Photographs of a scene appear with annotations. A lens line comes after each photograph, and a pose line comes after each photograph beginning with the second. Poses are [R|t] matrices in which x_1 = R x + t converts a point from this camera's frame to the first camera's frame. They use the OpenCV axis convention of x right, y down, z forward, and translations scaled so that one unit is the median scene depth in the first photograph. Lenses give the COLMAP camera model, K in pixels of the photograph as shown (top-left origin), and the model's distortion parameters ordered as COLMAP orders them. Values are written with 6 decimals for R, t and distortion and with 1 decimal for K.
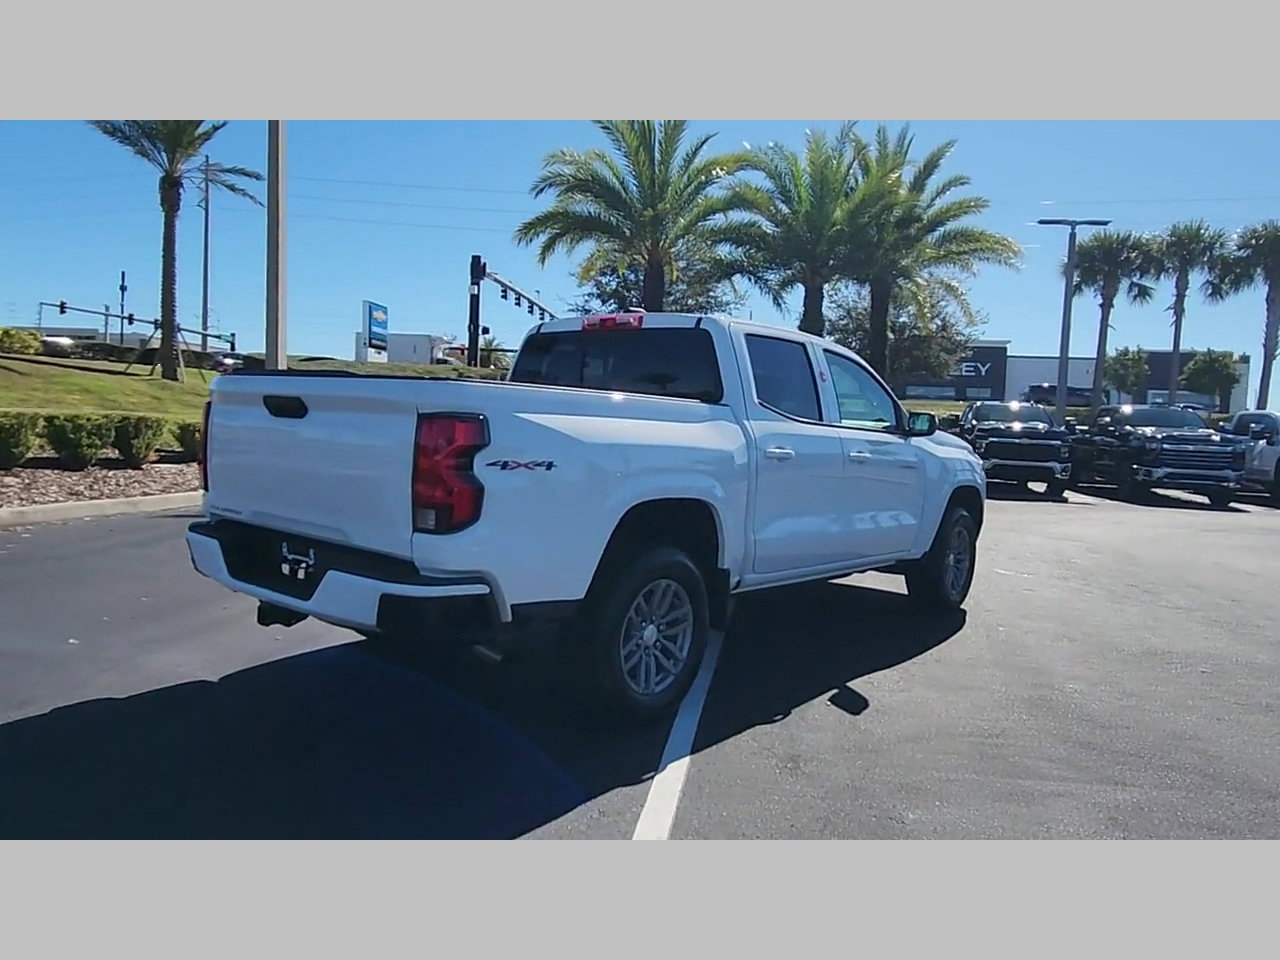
lens RADIAL K [[904.8, 0, 644.6], [0, 904.8, 481.0], [0, 0, 1]] dist [0.002507, 0.007191]
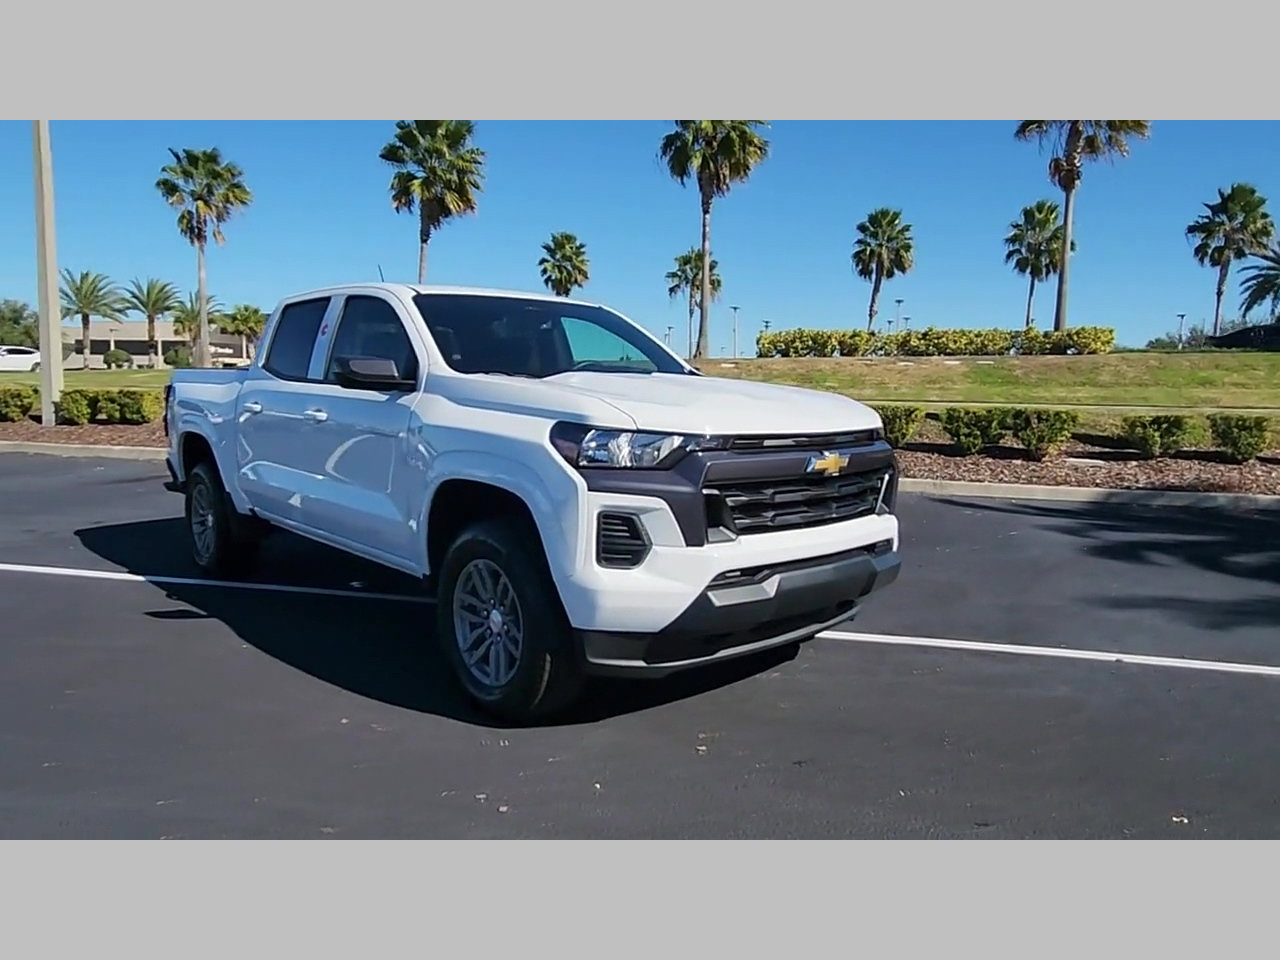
lens RADIAL K [[904.8, 0, 644.2], [0, 904.8, 482.4], [0, 0, 1]] dist [0.002507, 0.007191]
pose [[-0.145757, 0.057622, -0.987641, 0.302434], [-0.083073, 0.994064, 0.070256, -0.014262], [0.985826, 0.092286, -0.140105, 0.409717]]
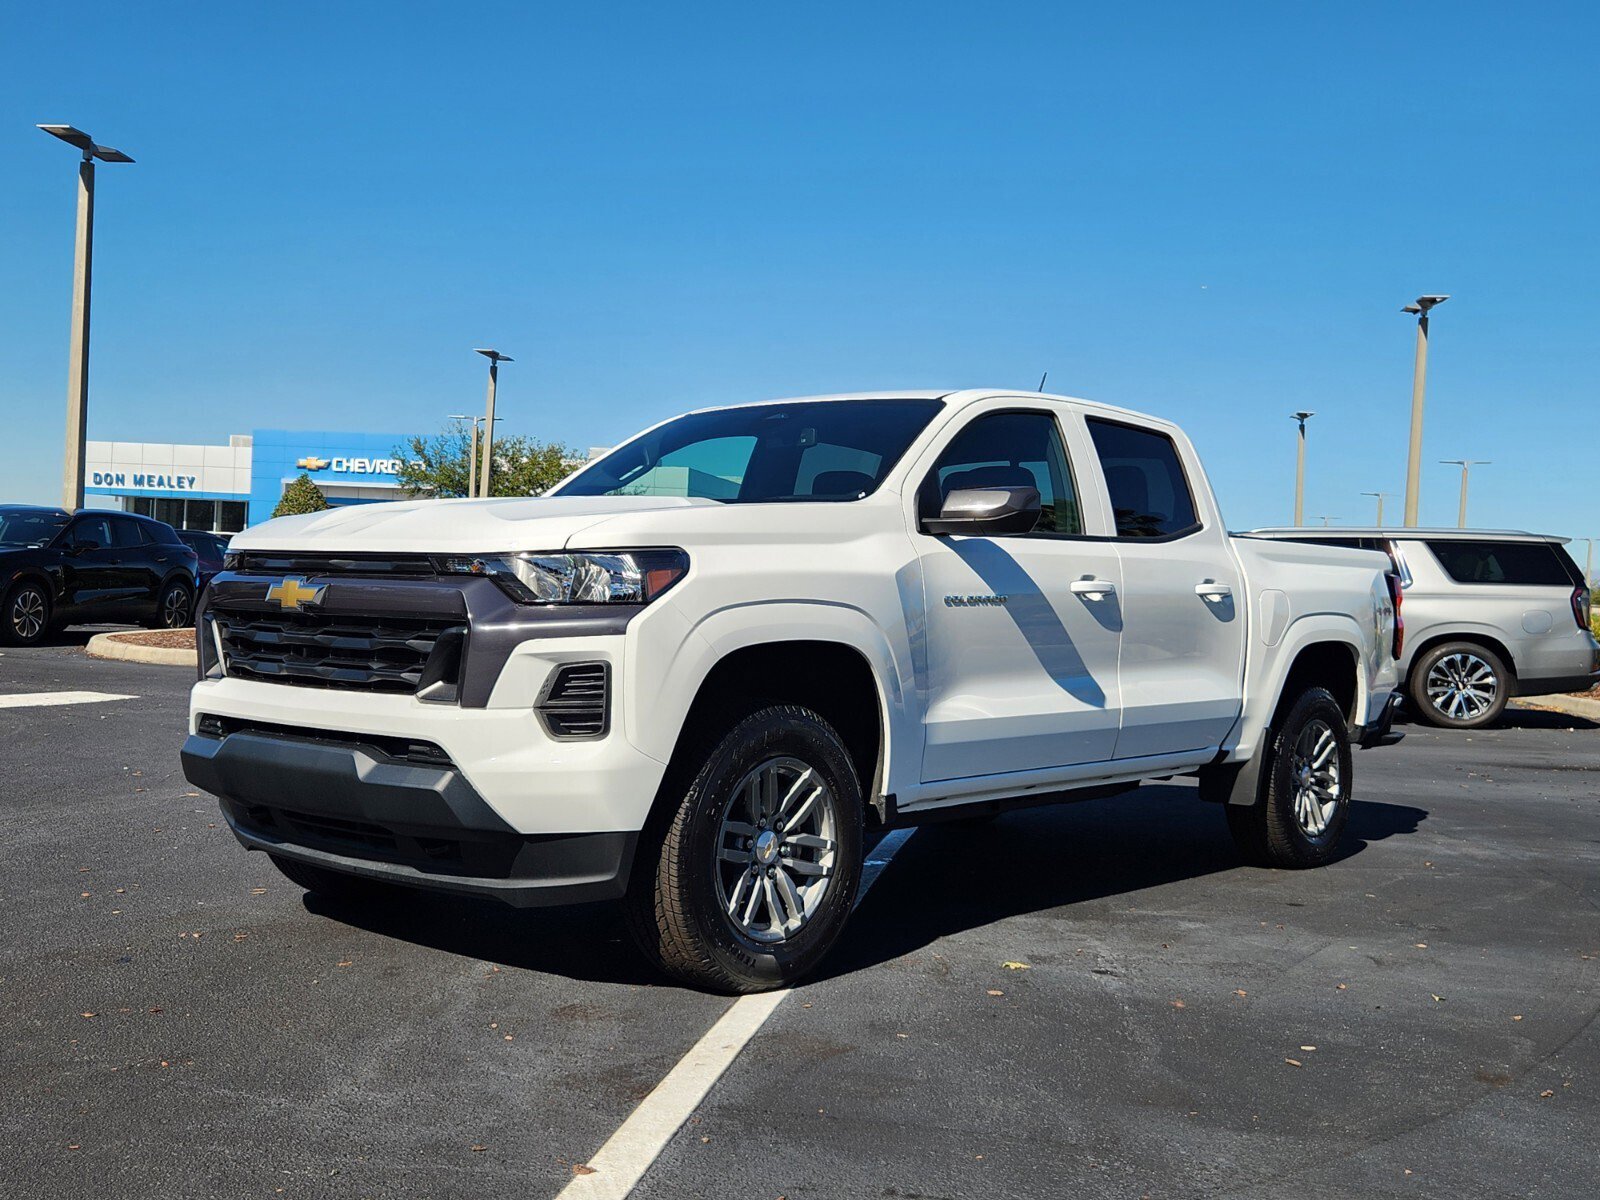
lens RADIAL K [[1687.7, 0, 773.3], [0, 1687.7, 596.2], [0, 0, 1]] dist [0.062414, 0.000000]
pose [[-0.995957, -0.086307, 0.024908, 0.039988], [-0.084516, 0.994252, 0.065723, -0.029699], [-0.030437, 0.063352, -0.997527, 0.660324]]
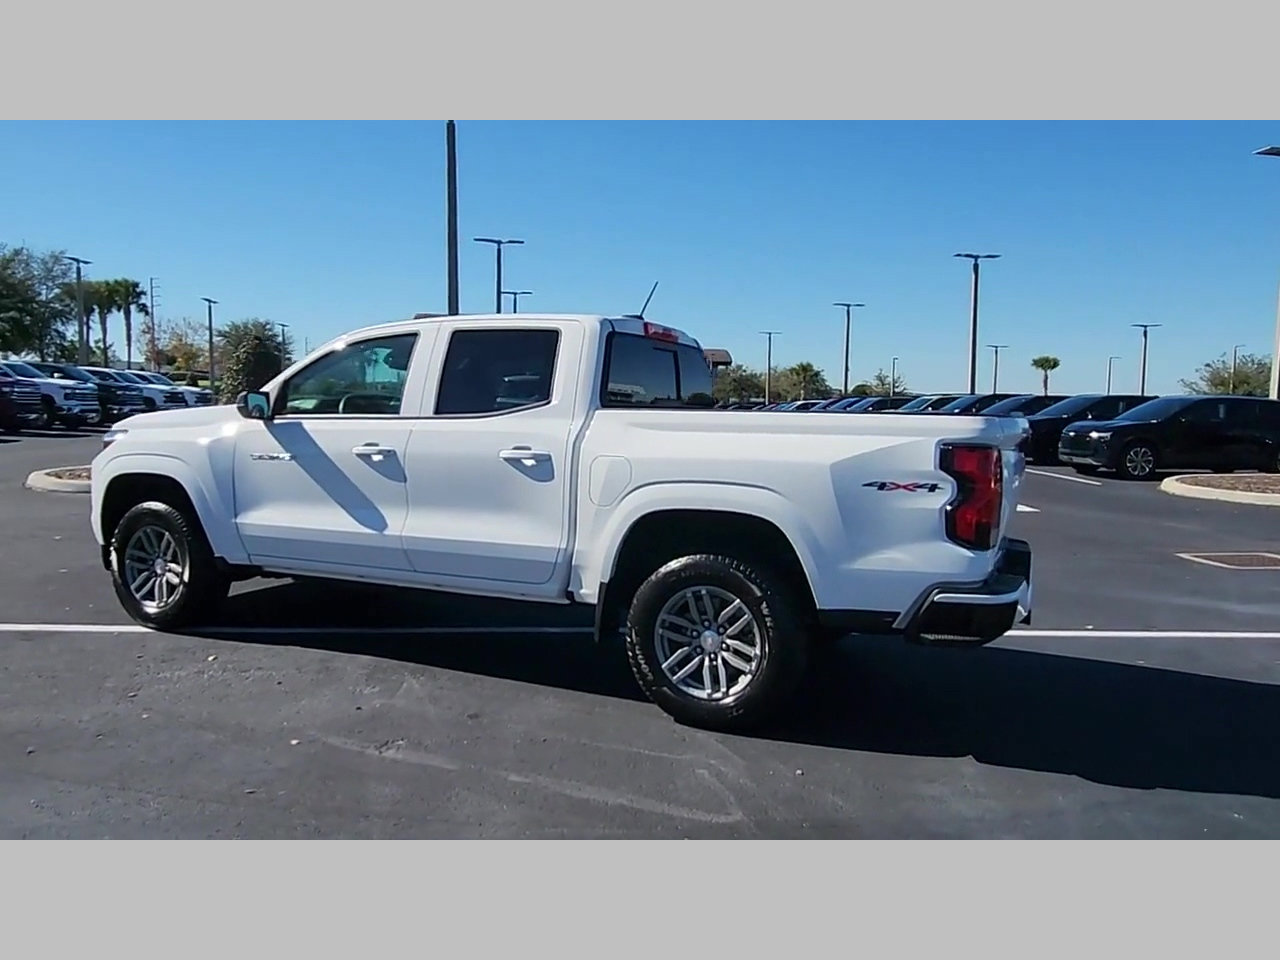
lens RADIAL K [[904.8, 0, 644.0], [0, 904.8, 480.1], [0, 0, 1]] dist [0.002507, 0.007191]
pose [[-0.248719, -0.132373, 0.959487, -0.269875], [0.027930, 0.989225, 0.143715, -0.041593], [-0.968173, 0.062543, -0.242342, 0.335111]]
